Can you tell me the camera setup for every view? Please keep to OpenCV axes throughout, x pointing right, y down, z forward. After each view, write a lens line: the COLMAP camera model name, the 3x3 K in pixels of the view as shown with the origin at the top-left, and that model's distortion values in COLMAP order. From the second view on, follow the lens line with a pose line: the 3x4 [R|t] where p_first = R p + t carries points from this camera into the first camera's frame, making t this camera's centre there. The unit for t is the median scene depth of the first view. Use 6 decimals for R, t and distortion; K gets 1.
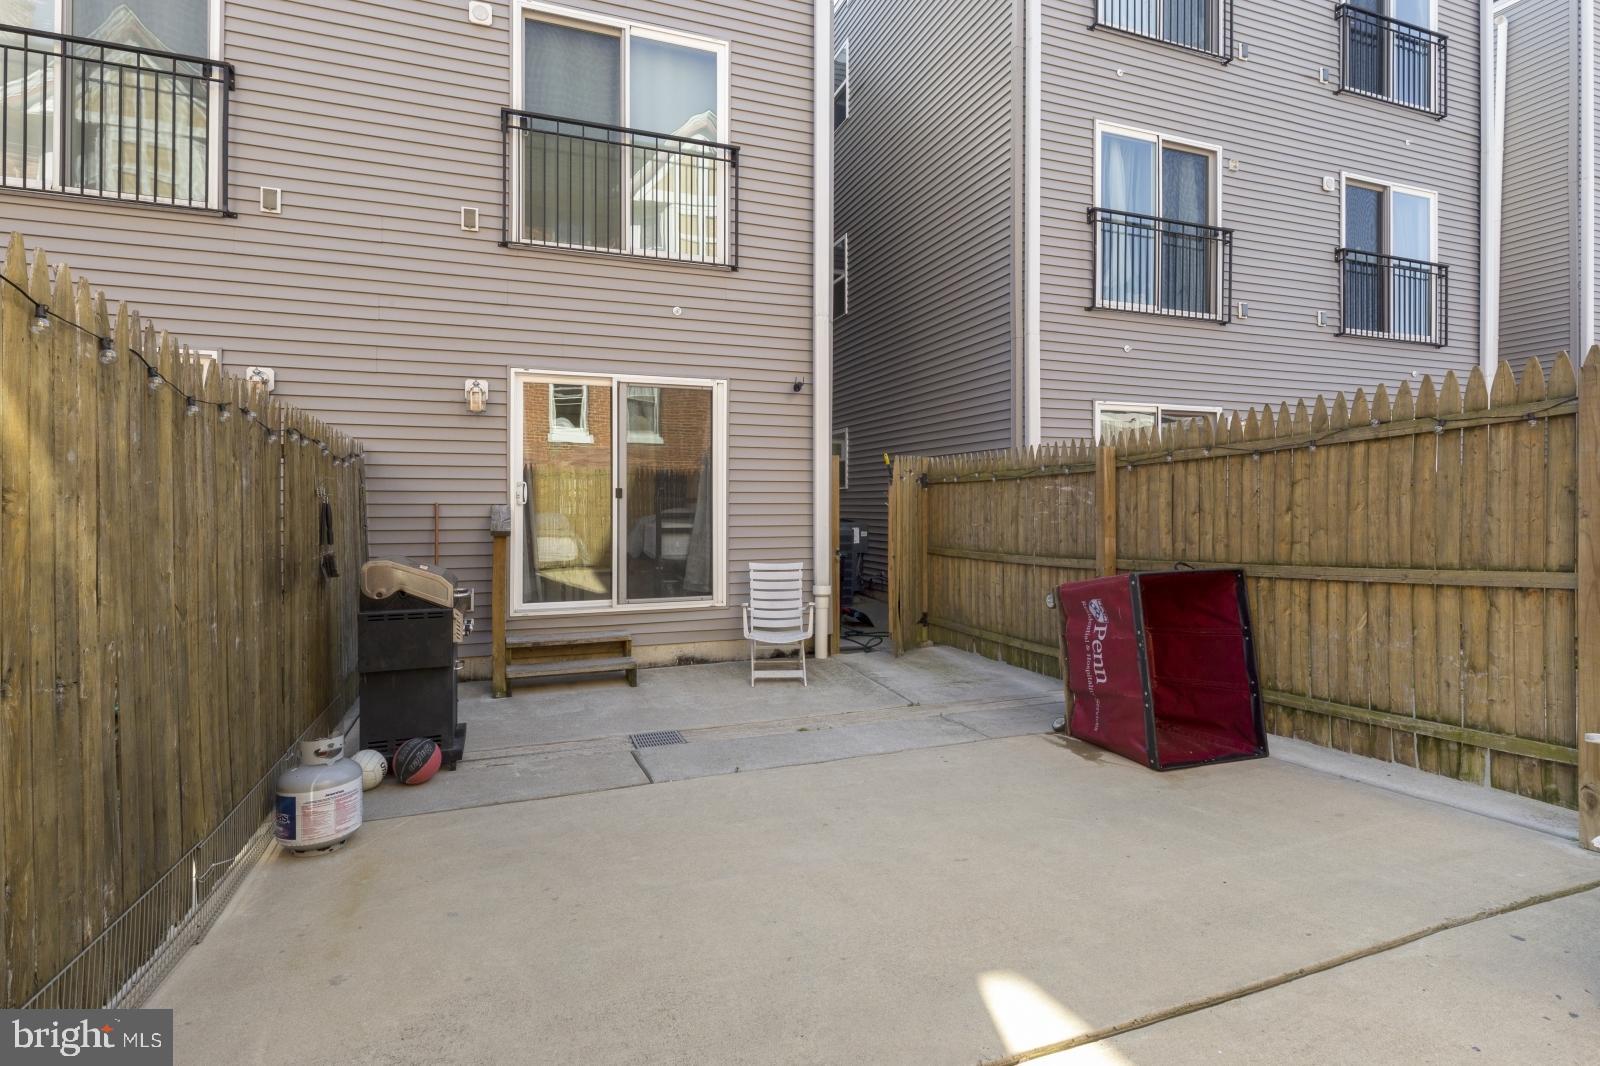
lens RADIAL K [[733.0, 0, 788.8], [0, 733.0, 505.4], [0, 0, 1]] dist [0.001898, -0.000152]
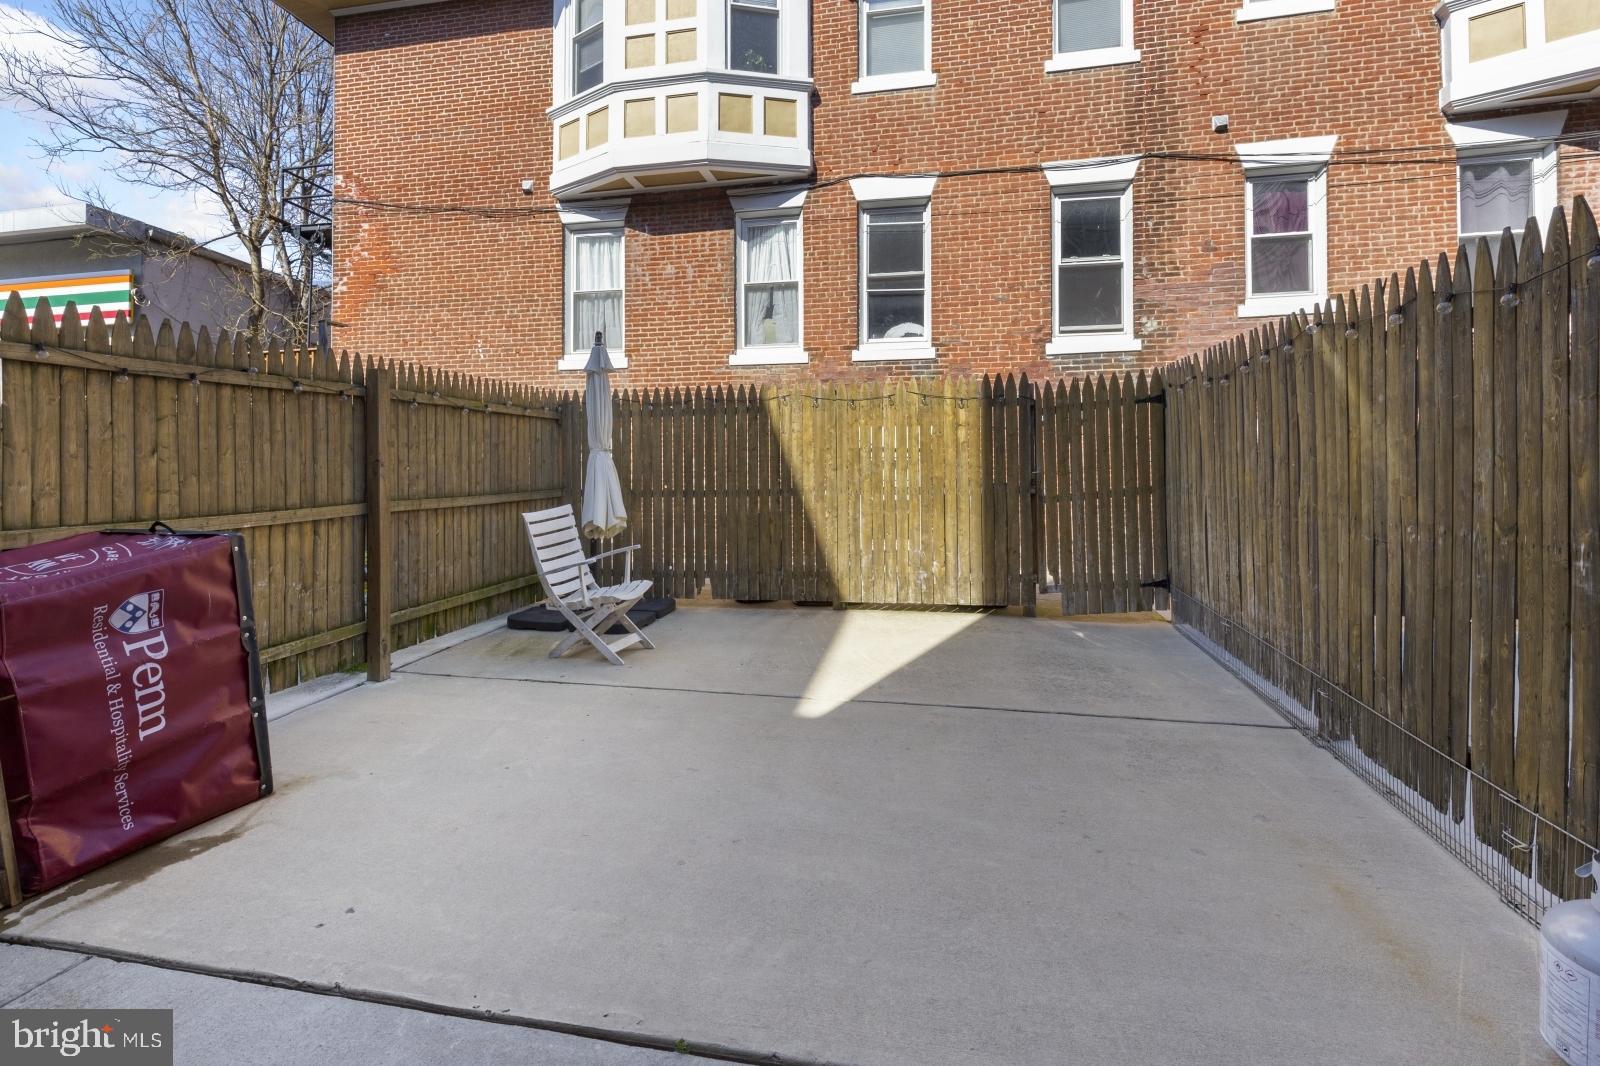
lens RADIAL K [[755.9, 0, 767.0], [0, 755.9, 489.3], [0, 0, 1]] dist [0.001156, 0.000243]
pose [[-0.820438, 0.008551, 0.571671, -0.375452], [0.004370, 0.999953, -0.008685, 0.062969], [-0.571718, -0.004627, -0.820437, 1.413349]]
